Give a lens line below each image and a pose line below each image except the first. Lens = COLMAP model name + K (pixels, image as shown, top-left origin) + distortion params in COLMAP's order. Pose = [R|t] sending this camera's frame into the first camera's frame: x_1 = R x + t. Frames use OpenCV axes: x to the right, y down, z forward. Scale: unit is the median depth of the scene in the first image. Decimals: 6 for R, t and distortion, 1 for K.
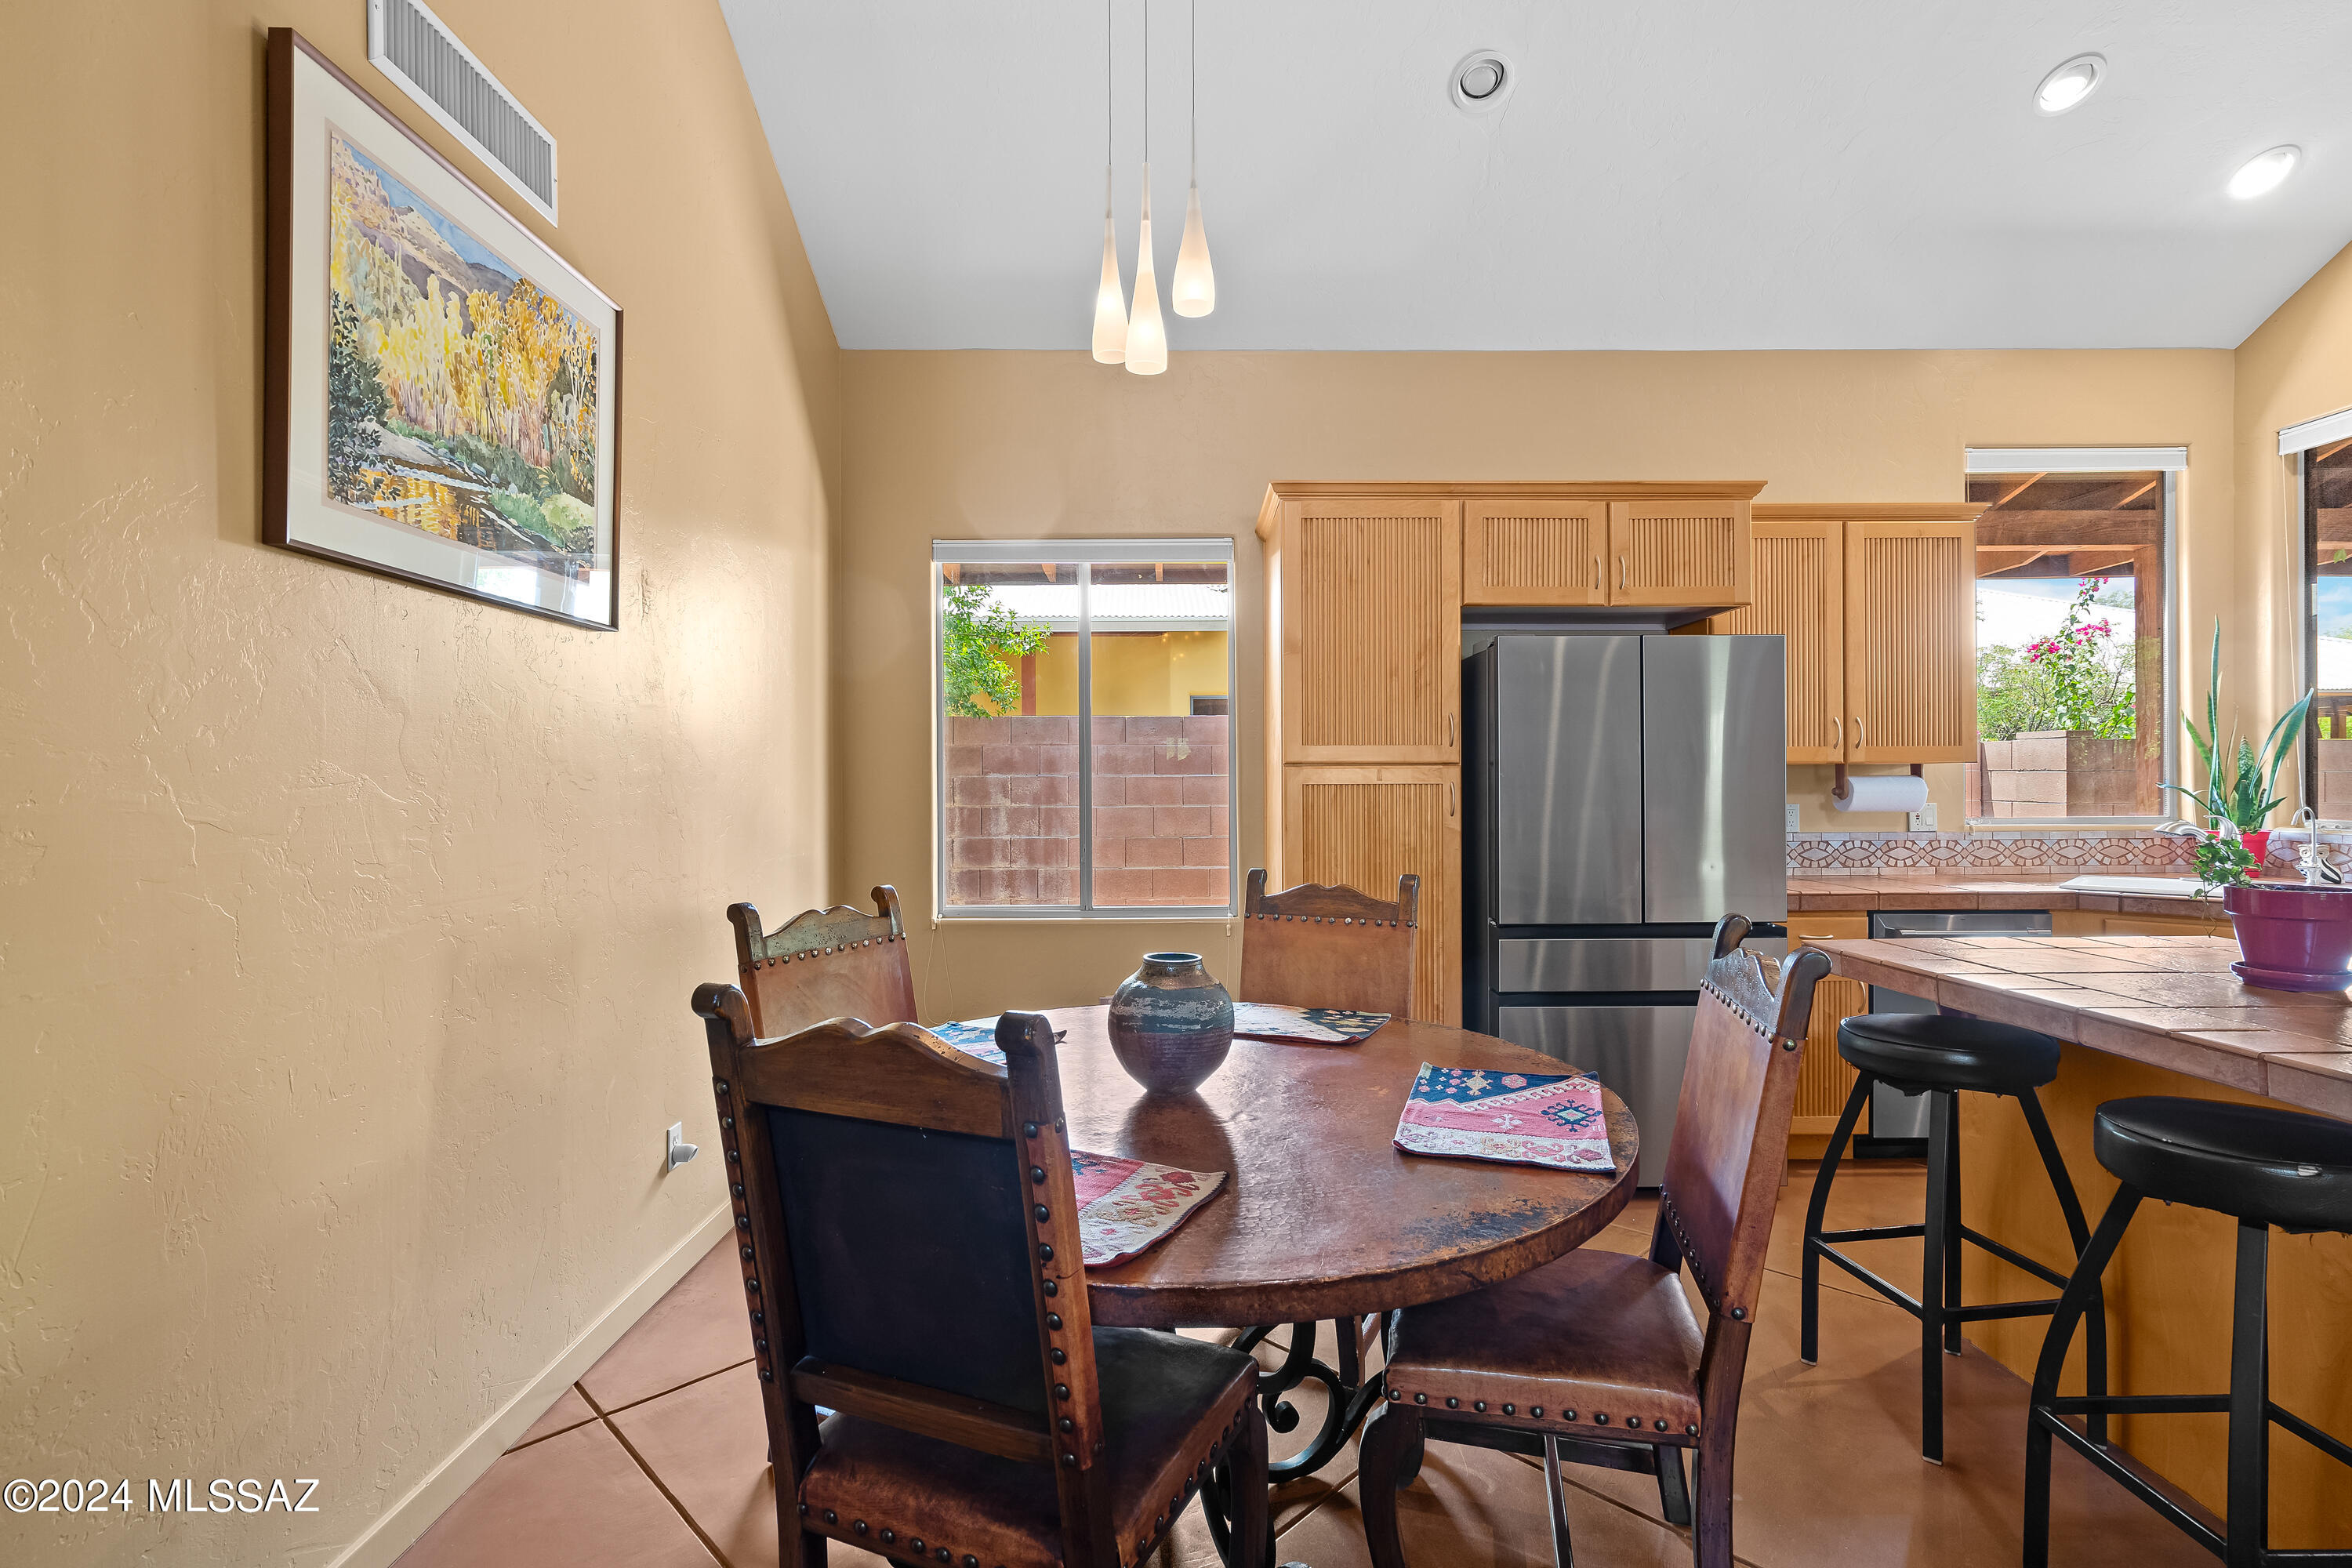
lens RADIAL K [[1103.9, 0, 1176.6], [0, 1103.9, 783.6], [0, 0, 1]] dist [-0.004960, 0.002683]
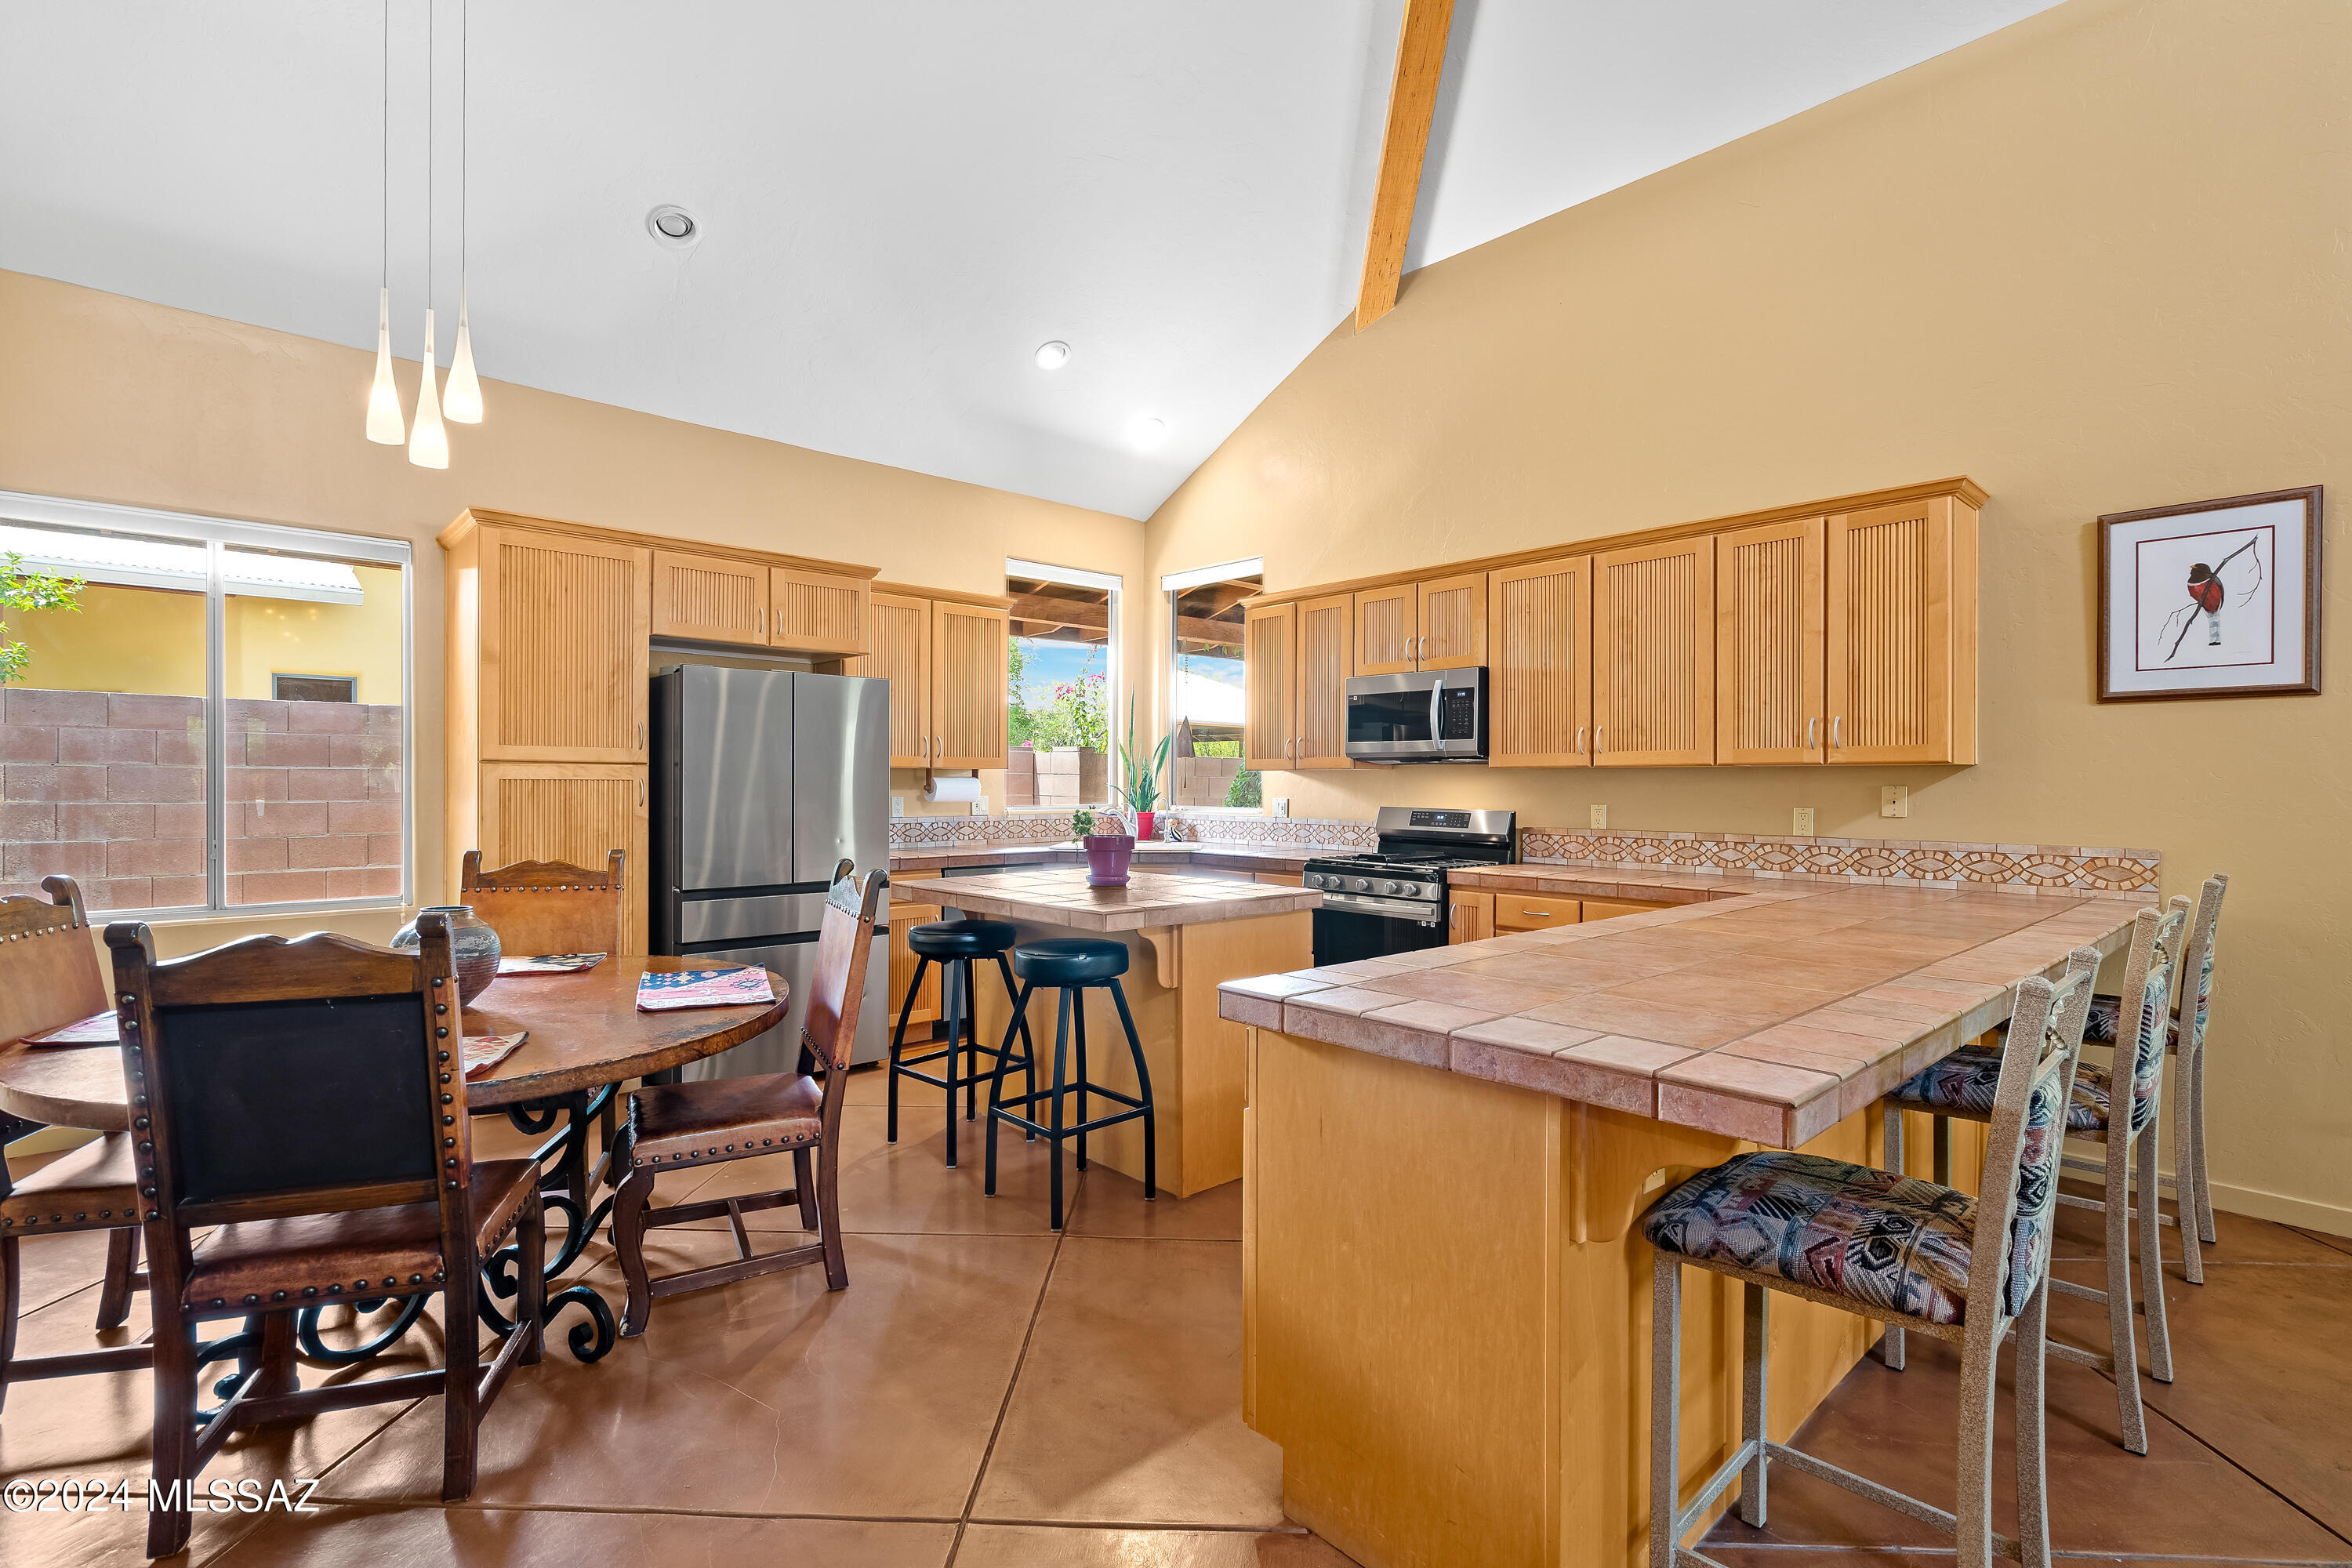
lens RADIAL K [[1103.9, 0, 1194.0], [0, 1103.9, 782.0], [0, 0, 1]] dist [-0.004960, 0.002683]
pose [[0.732877, 0.007763, 0.680317, -0.143362], [-0.008595, 0.999961, -0.002151, -0.000184], [-0.680307, -0.004271, 0.732915, -0.340068]]
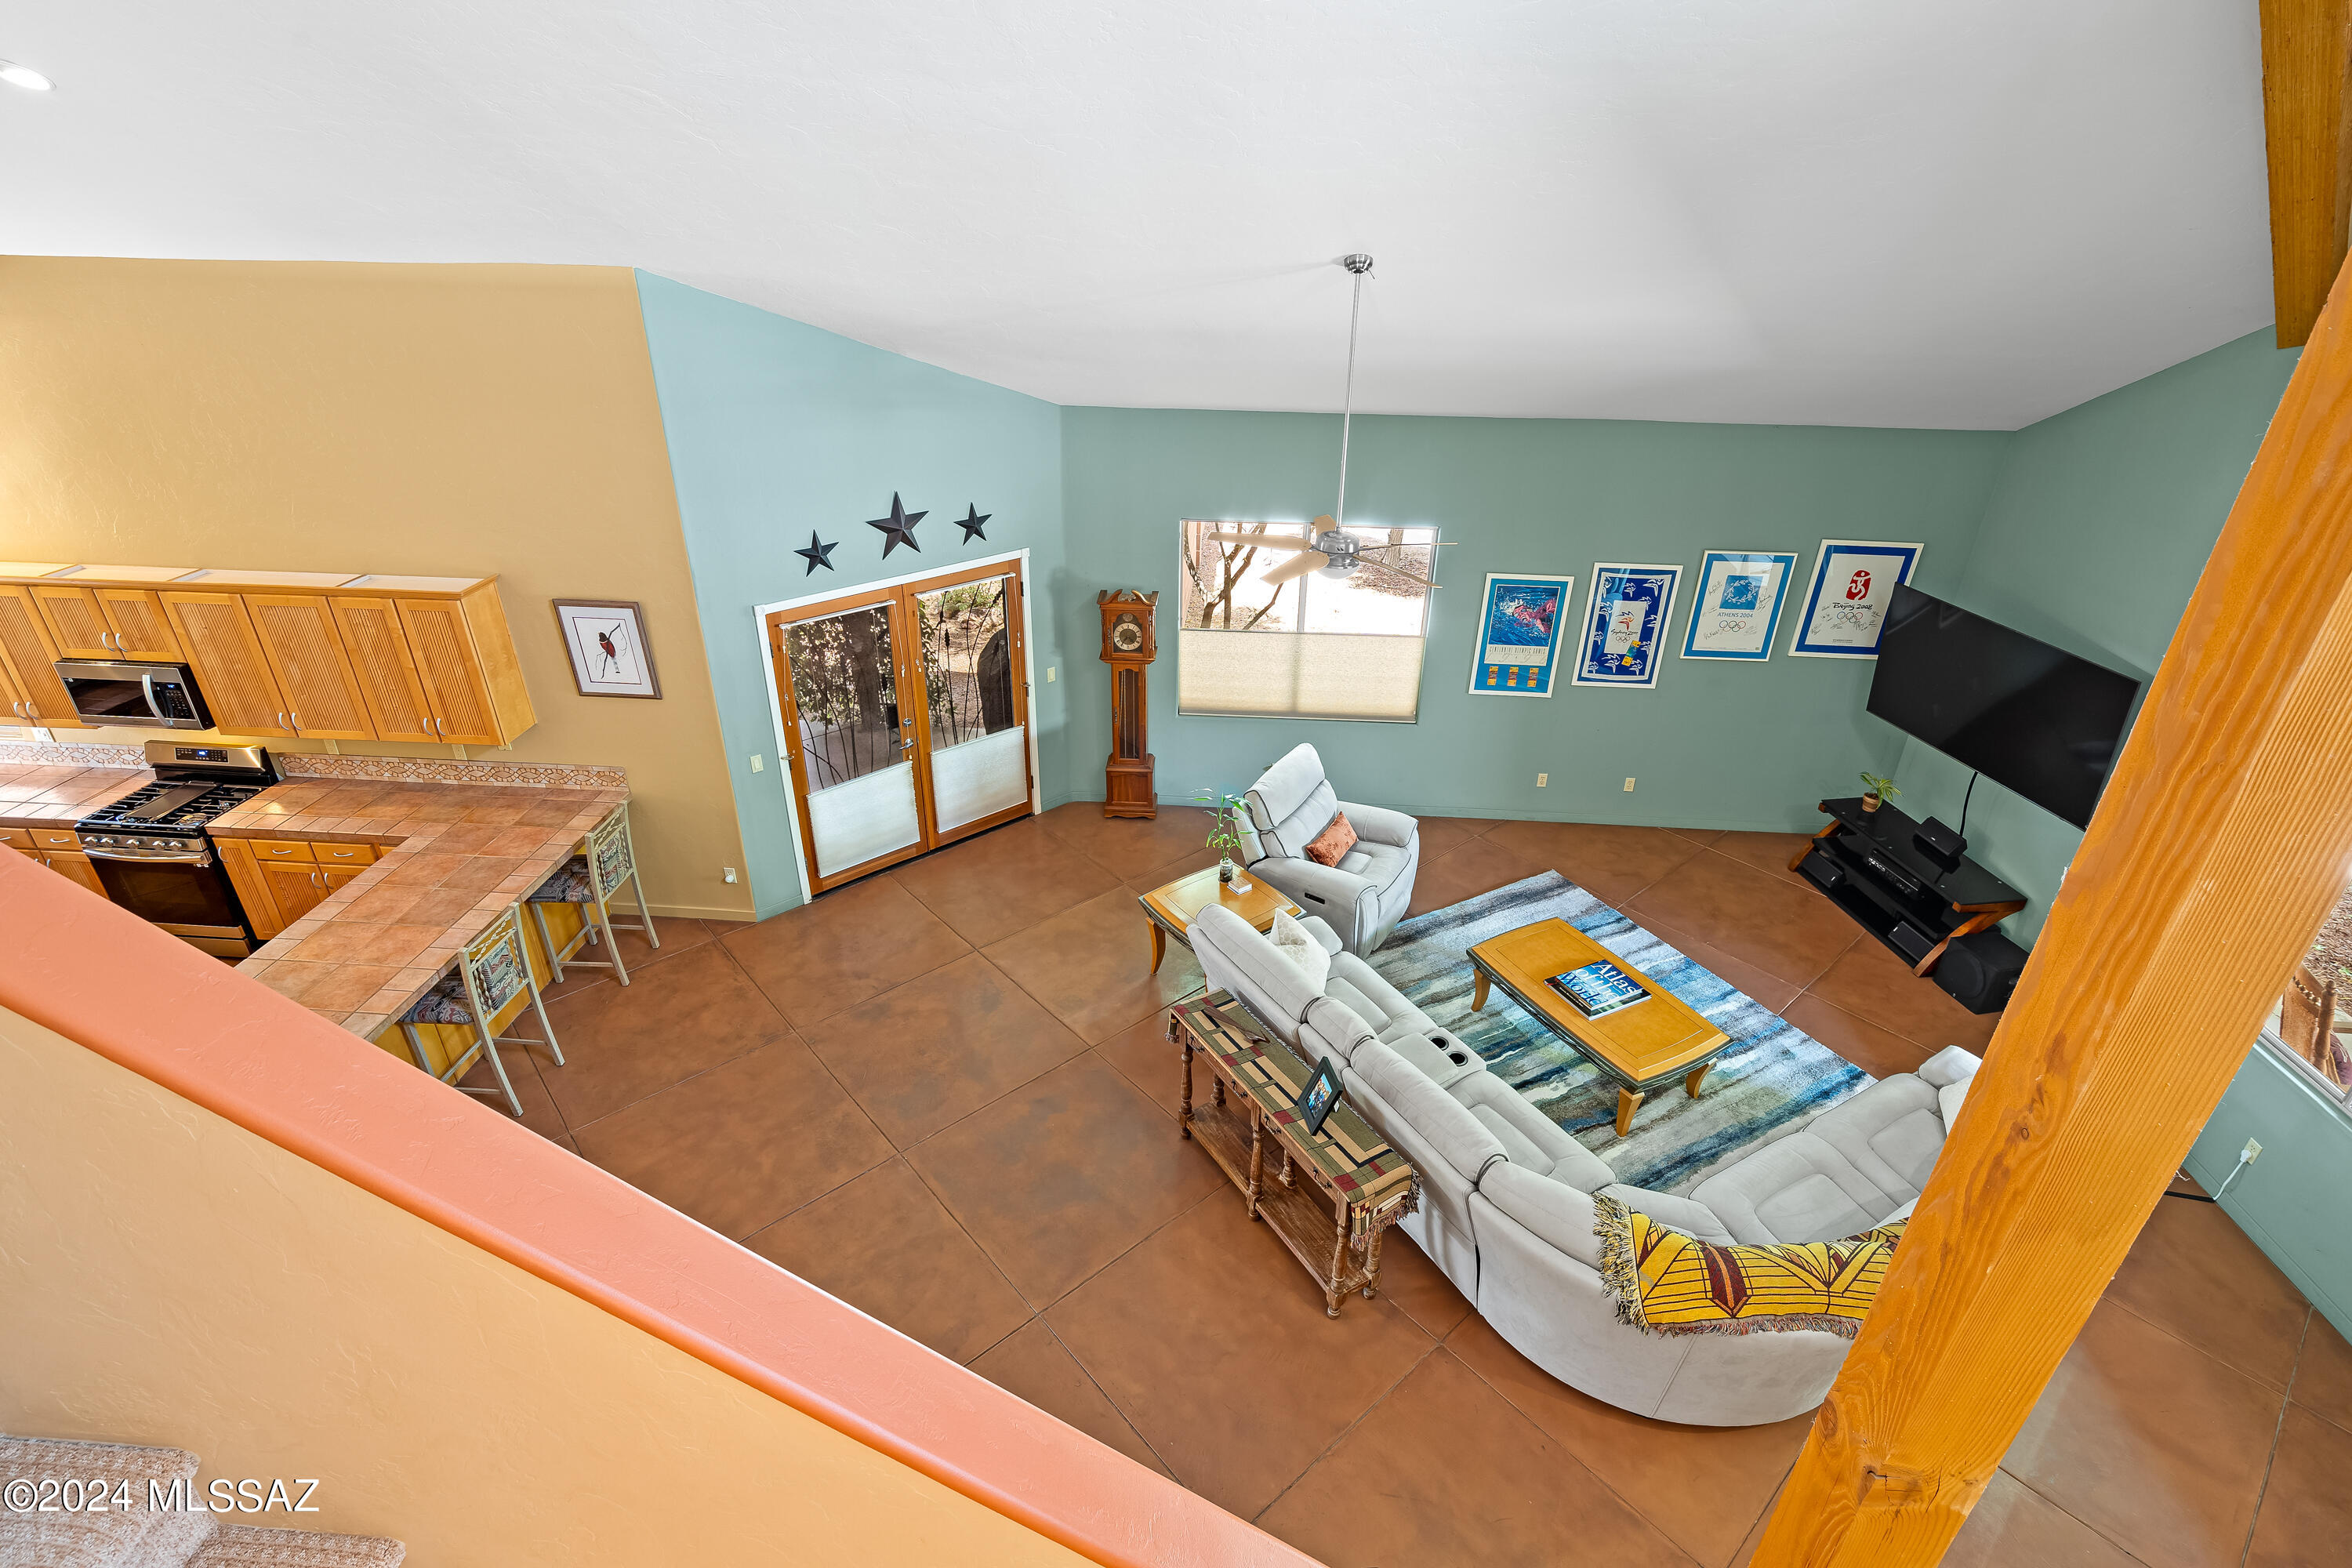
lens RADIAL K [[1103.9, 0, 1178.6], [0, 1103.9, 791.6], [0, 0, 1]] dist [-0.004960, 0.002683]
pose [[0.069293, -0.466769, 0.881660, -0.488185], [-0.010588, 0.883391, 0.468517, -0.840822], [-0.997540, -0.041800, 0.056271, -1.301269]]
